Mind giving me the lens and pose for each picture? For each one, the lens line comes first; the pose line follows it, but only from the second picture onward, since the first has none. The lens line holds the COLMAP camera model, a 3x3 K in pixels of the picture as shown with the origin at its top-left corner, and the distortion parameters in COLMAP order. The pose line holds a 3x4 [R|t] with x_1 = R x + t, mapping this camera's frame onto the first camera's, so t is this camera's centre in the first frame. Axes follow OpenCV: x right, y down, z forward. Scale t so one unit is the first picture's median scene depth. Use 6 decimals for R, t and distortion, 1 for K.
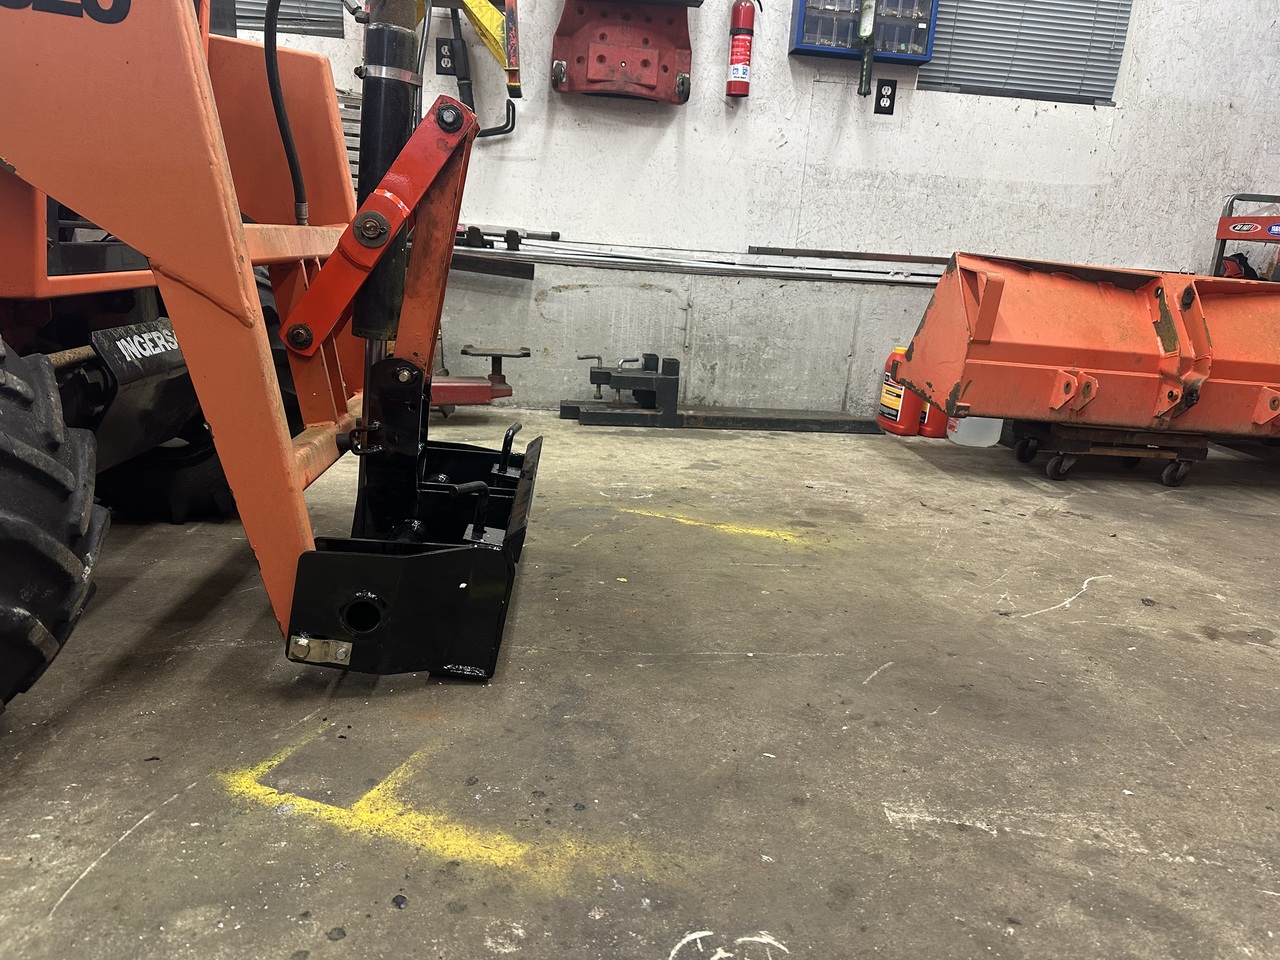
lens RADIAL K [[905.5, 0, 652.7], [0, 905.5, 479.7], [0, 0, 1]] dist [0.102780, -0.142196]
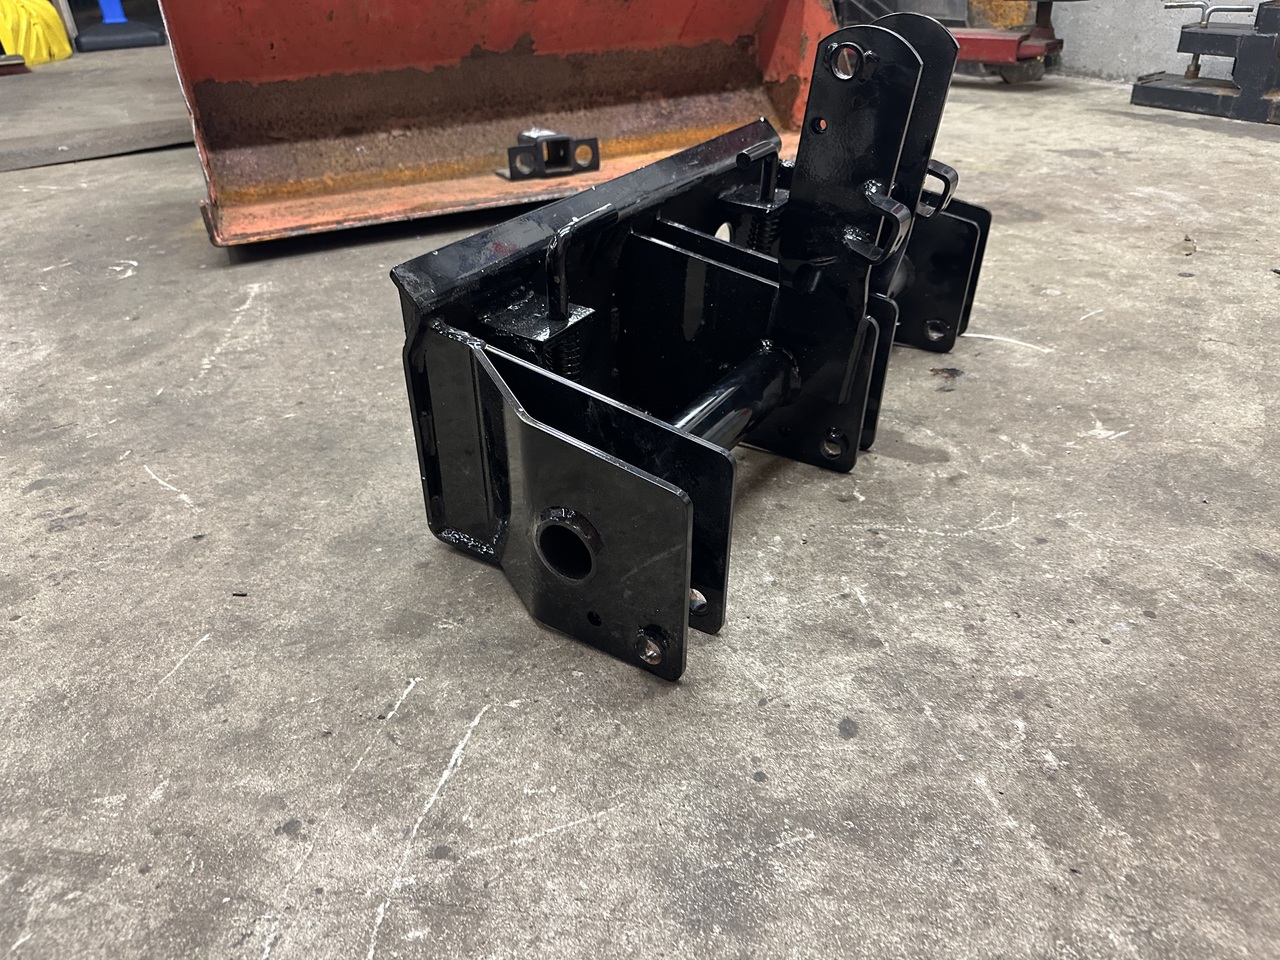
lens RADIAL K [[916.9, 0, 614.2], [0, 916.9, 483.7], [0, 0, 1]] dist [0.018006, -0.027504]
pose [[0.301884, 0.420500, -0.855597, 0.528913], [-0.175239, 0.906652, 0.383761, 0.006582], [0.937100, 0.034082, 0.347392, 0.325012]]
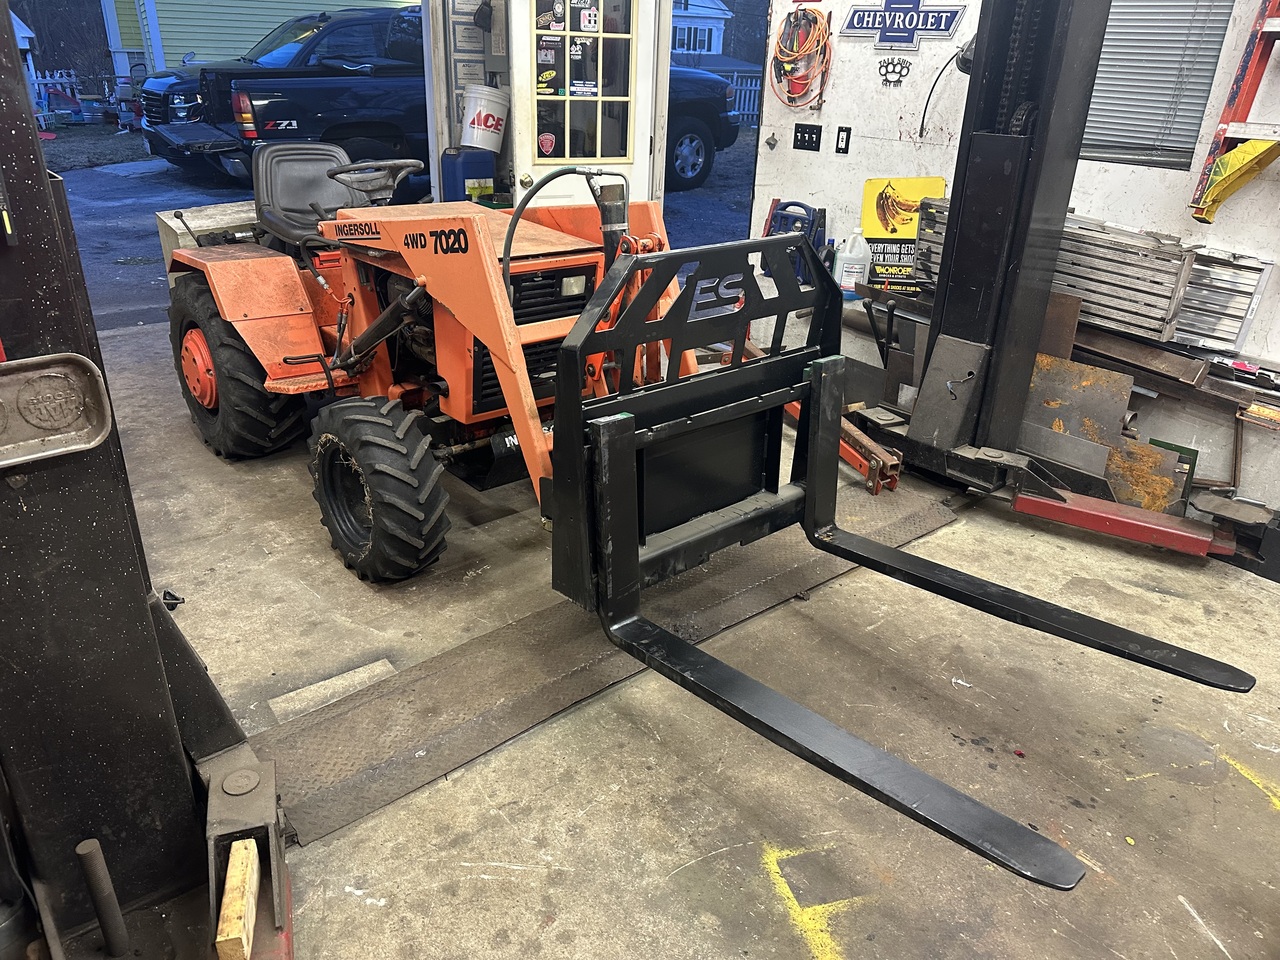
lens RADIAL K [[916.9, 0, 614.2], [0, 916.9, 483.7], [0, 0, 1]] dist [0.018006, -0.027504]
pose [[0.566398, 0.303653, -0.766152, 0.181776], [-0.199093, 0.952527, 0.230336, -0.239811], [0.799722, 0.022074, 0.599964, -0.124362]]
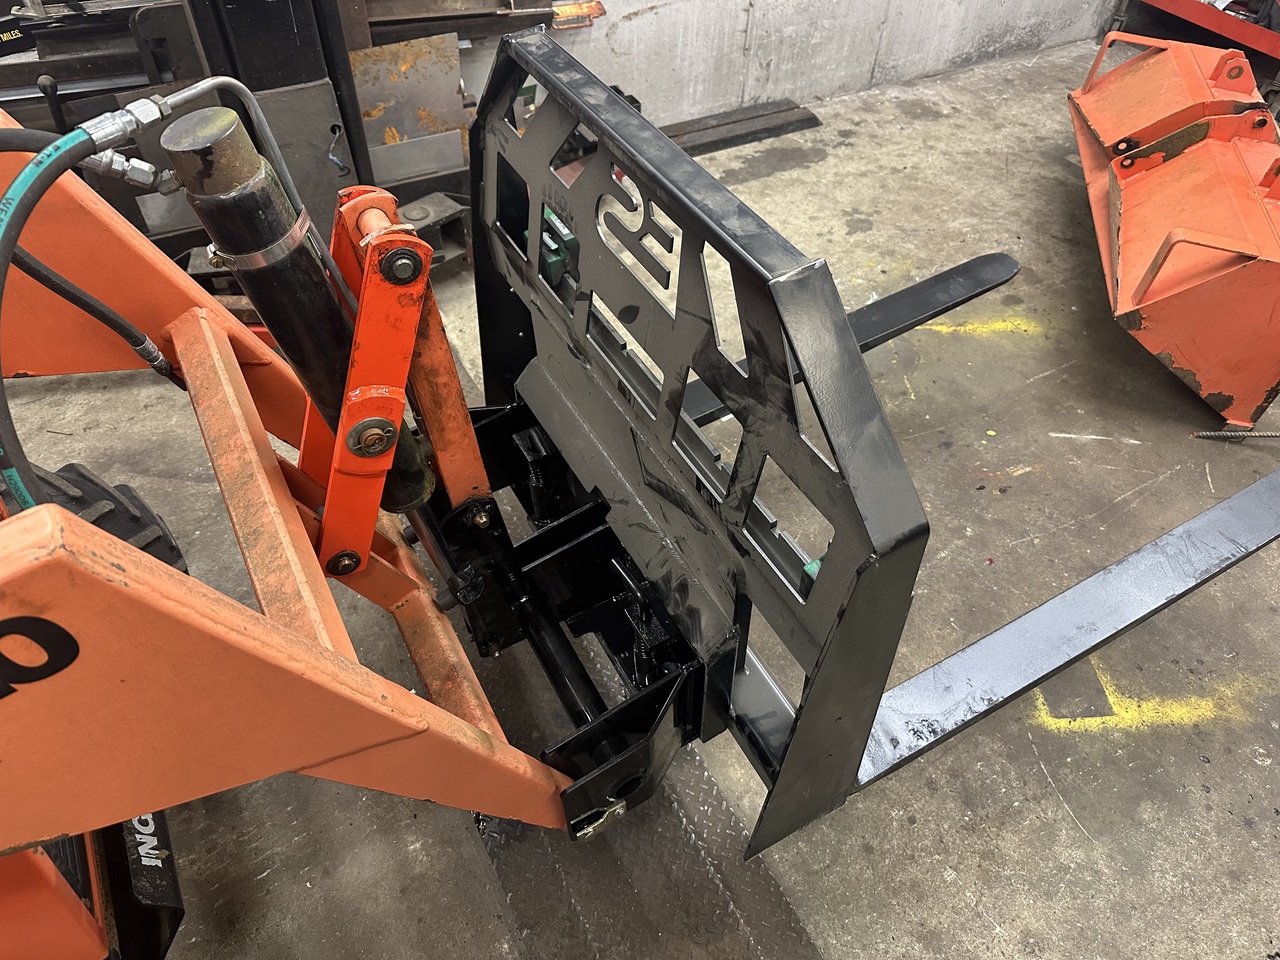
lens RADIAL K [[901.6, 0, 660.8], [0, 901.6, 484.2], [0, 0, 1]] dist [-0.000887, -0.003021]
pose [[0.915283, -0.317915, 0.247361, -0.432317], [0.124393, 0.807151, 0.577091, -0.339450], [-0.383124, -0.497431, 0.778318, 0.060929]]
